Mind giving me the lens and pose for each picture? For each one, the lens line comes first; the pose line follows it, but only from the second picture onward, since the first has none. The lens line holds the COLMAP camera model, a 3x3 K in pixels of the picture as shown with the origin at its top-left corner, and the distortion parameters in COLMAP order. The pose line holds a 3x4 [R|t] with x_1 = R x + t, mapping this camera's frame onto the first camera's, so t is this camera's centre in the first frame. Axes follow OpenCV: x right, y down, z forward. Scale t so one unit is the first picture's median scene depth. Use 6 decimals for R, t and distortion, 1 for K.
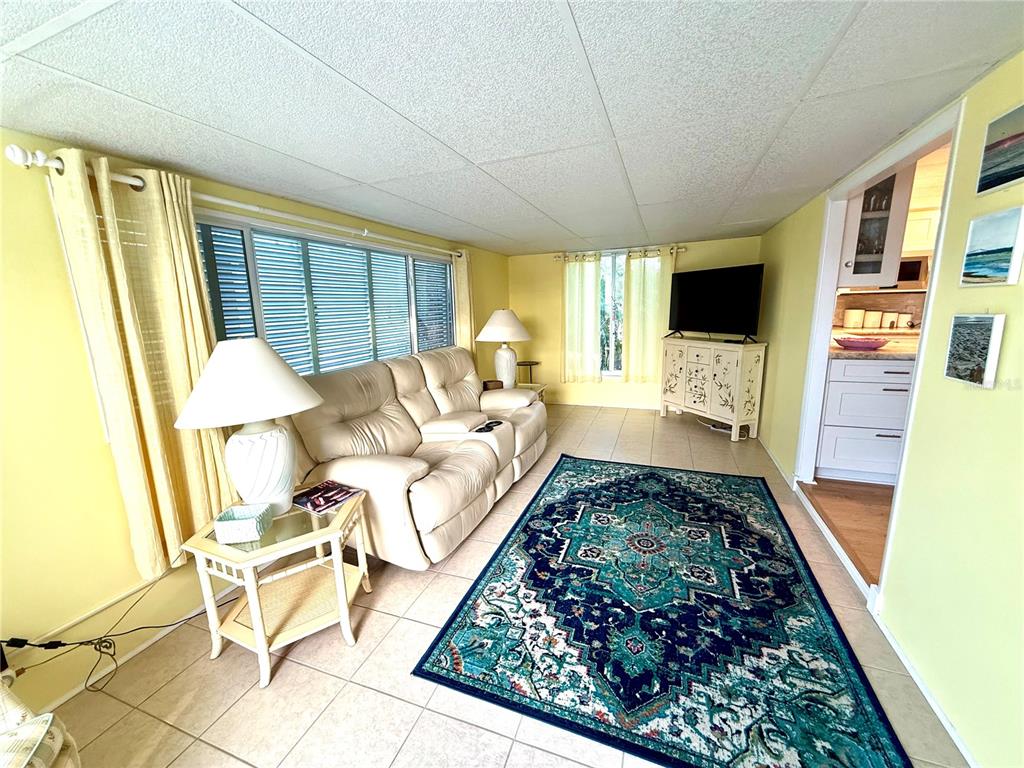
lens RADIAL K [[407.9, 0, 508.1], [0, 407.9, 384.0], [0, 0, 1]] dist [-0.000434, -0.000296]
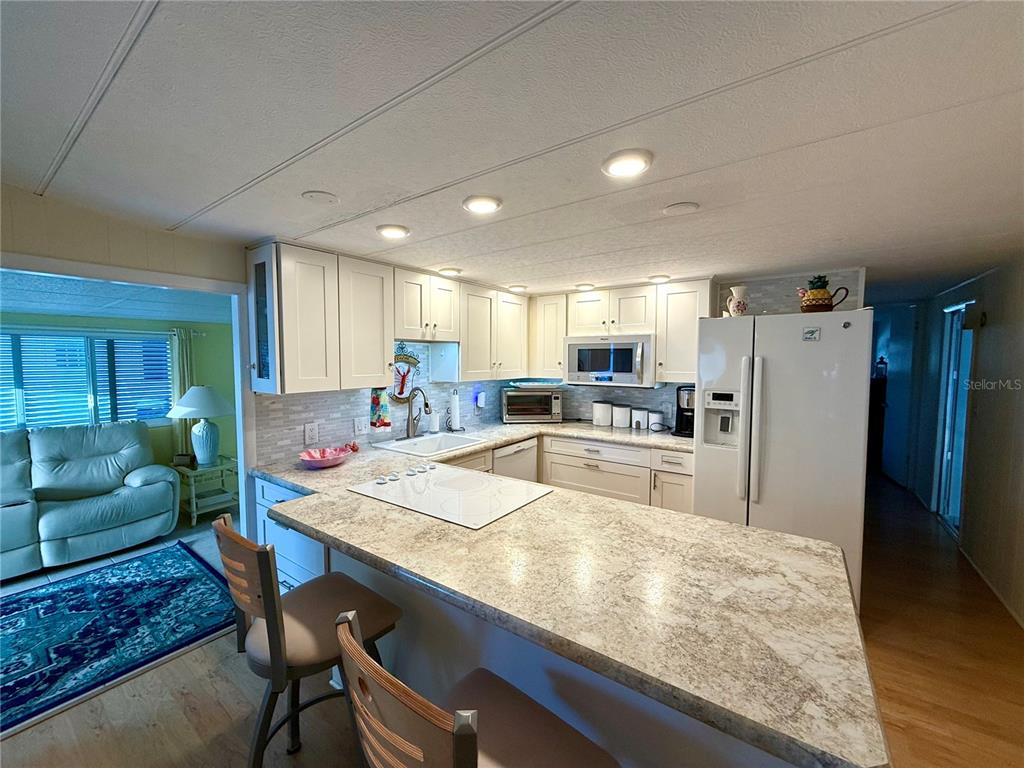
lens RADIAL K [[407.9, 0, 510.4], [0, 407.9, 383.3], [0, 0, 1]] dist [-0.000434, -0.000296]
pose [[0.967020, 0.046599, -0.250400, 1.718343], [-0.077643, 0.990261, -0.115562, -0.221969], [0.242577, 0.131193, 0.961221, 0.347391]]
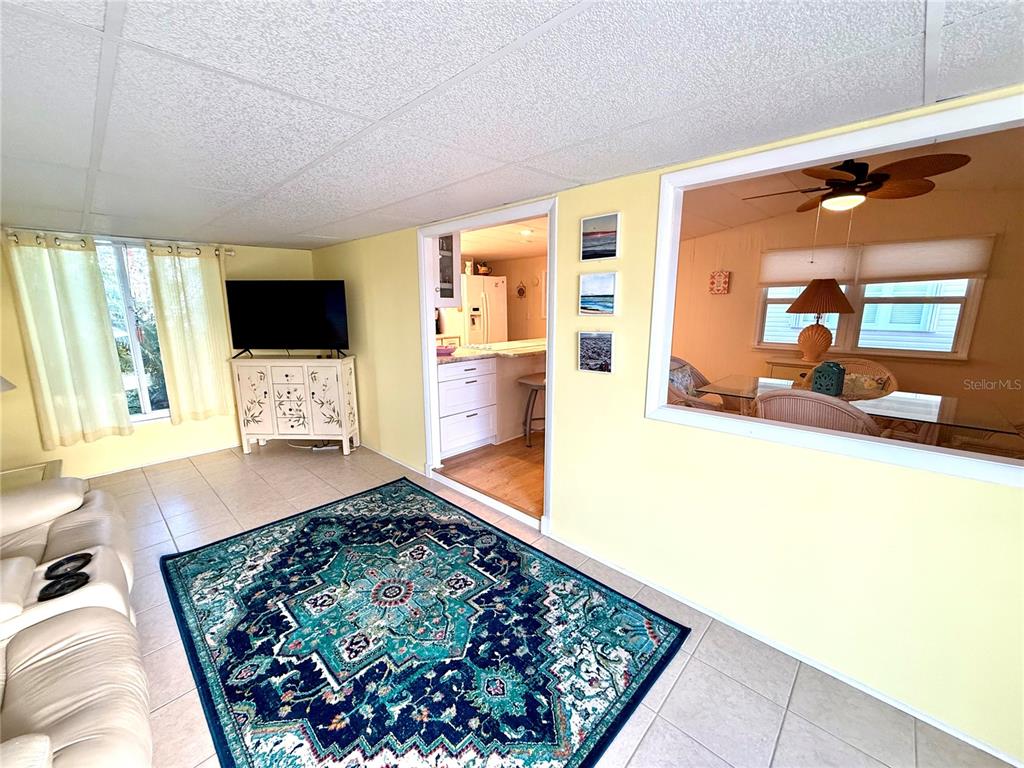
lens RADIAL K [[407.9, 0, 508.6], [0, 407.9, 383.7], [0, 0, 1]] dist [-0.000434, -0.000296]
pose [[0.386043, -0.148335, 0.910476, -0.304139], [0.167442, 0.981859, 0.088969, -0.090880], [-0.907157, 0.118106, 0.403878, 0.353994]]
